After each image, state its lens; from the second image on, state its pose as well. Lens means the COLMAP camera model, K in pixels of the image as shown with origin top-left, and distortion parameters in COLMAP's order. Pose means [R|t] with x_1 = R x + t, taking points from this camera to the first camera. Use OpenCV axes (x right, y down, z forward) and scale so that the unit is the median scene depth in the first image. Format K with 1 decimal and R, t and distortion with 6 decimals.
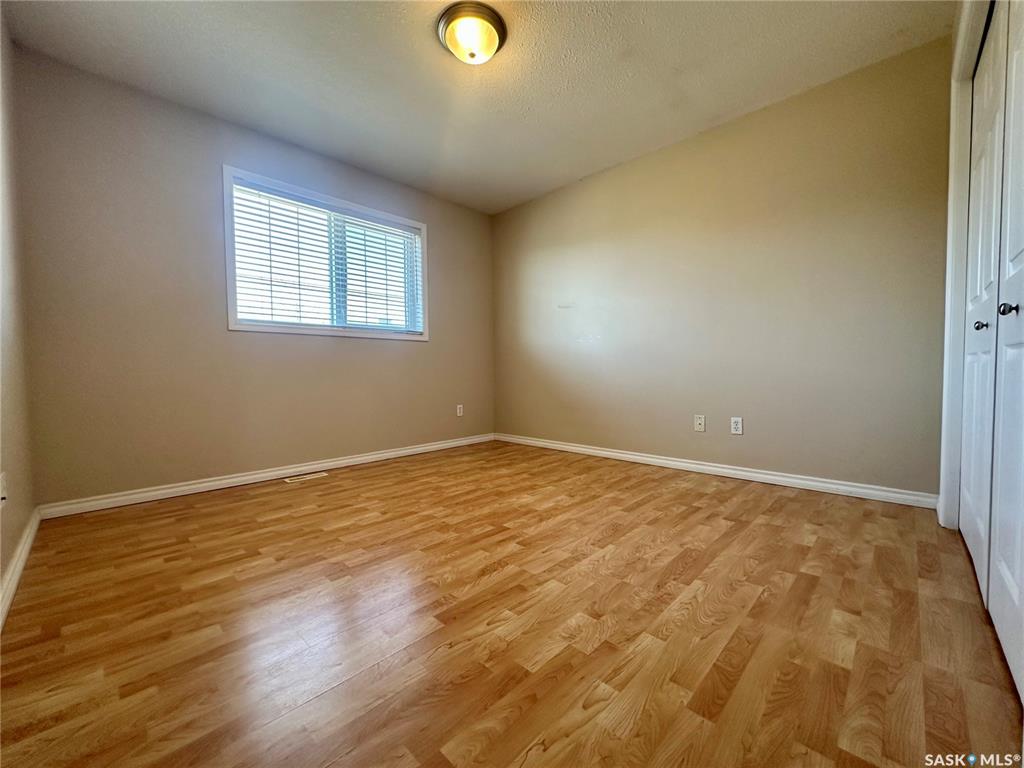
lens RADIAL K [[408.9, 0, 511.2], [0, 408.9, 382.9], [0, 0, 1]] dist [-0.001646, 0.000407]
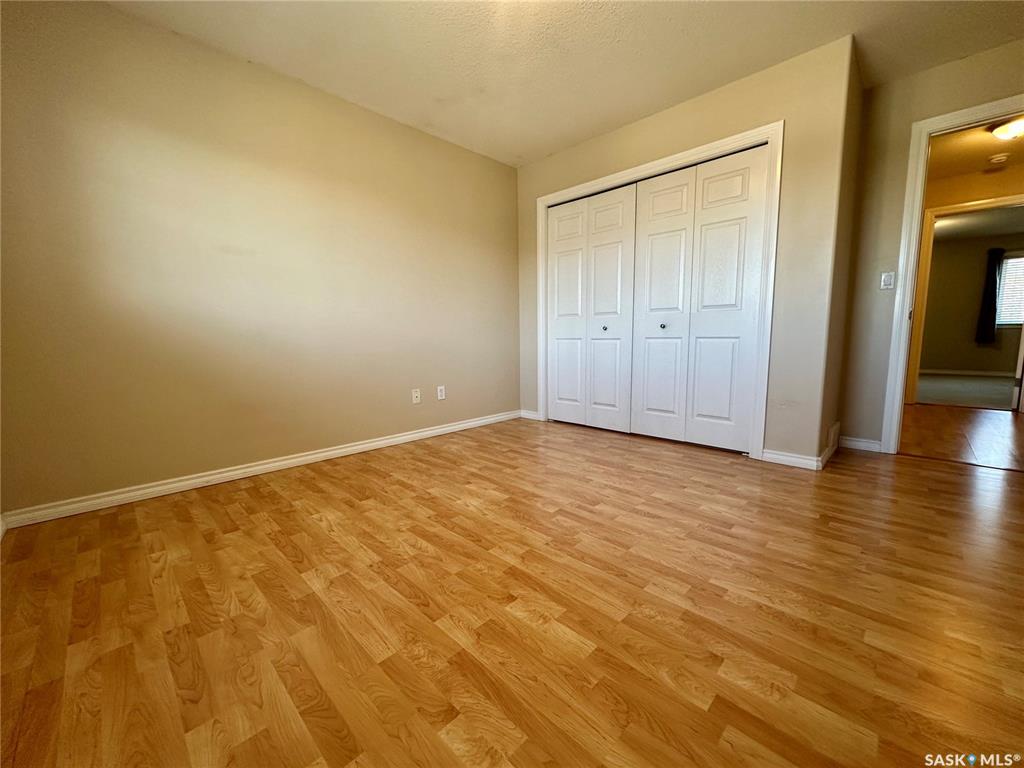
lens RADIAL K [[408.9, 0, 511.0], [0, 408.9, 386.2], [0, 0, 1]] dist [-0.001646, 0.000407]
pose [[0.011666, -0.112743, 0.993556, -0.856049], [0.045971, 0.992633, 0.112099, -0.057119], [-0.998875, 0.044367, 0.016763, 0.955855]]
